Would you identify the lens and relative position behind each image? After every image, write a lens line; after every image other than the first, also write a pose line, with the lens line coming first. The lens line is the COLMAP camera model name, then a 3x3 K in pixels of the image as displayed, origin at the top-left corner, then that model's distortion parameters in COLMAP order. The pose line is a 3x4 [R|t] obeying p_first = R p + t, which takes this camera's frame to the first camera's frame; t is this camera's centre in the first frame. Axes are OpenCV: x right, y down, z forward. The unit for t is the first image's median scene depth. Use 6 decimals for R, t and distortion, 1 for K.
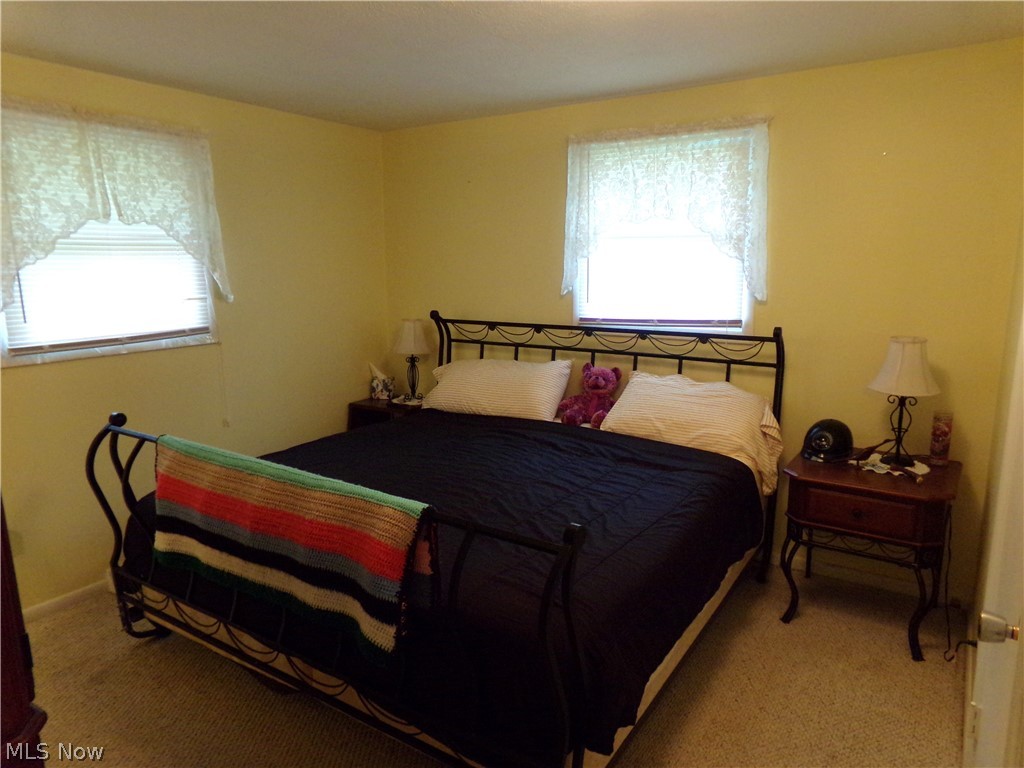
lens RADIAL K [[710.5, 0, 506.5], [0, 710.5, 382.7], [0, 0, 1]] dist [0.043807, 0.010572]
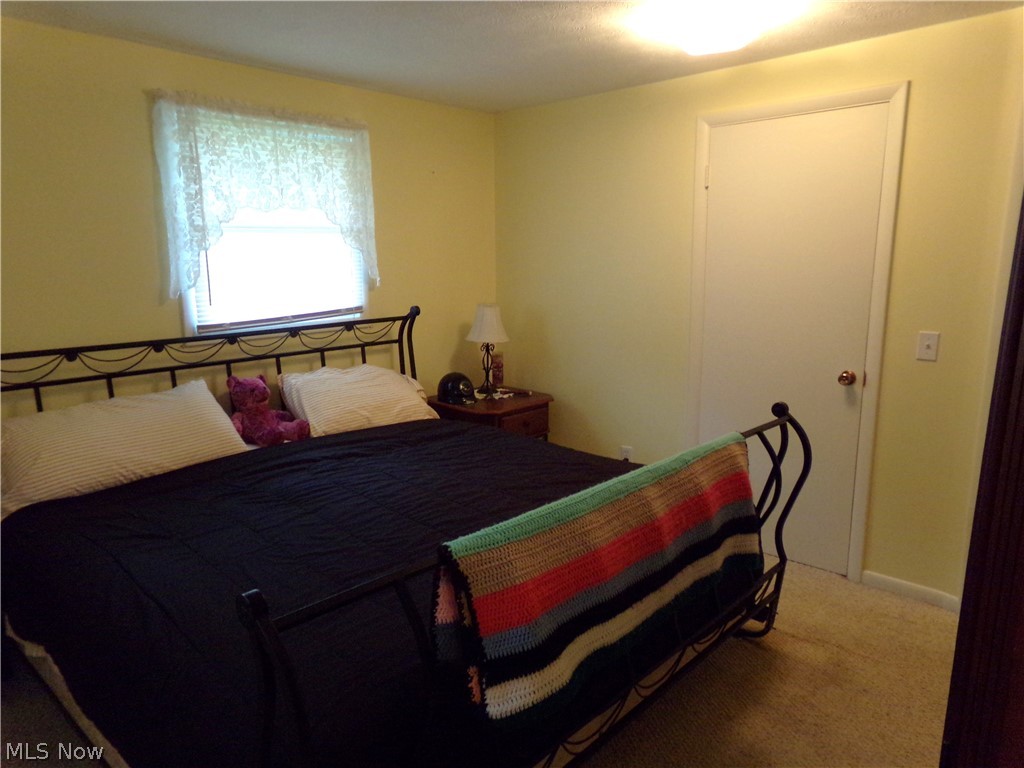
lens RADIAL K [[710.5, 0, 506.1], [0, 710.5, 388.2], [0, 0, 1]] dist [0.043807, 0.010572]
pose [[0.191628, -0.185874, 0.963706, -0.677104], [0.191396, 0.970129, 0.149055, -0.082769], [-0.962625, 0.155887, 0.221479, 0.539502]]
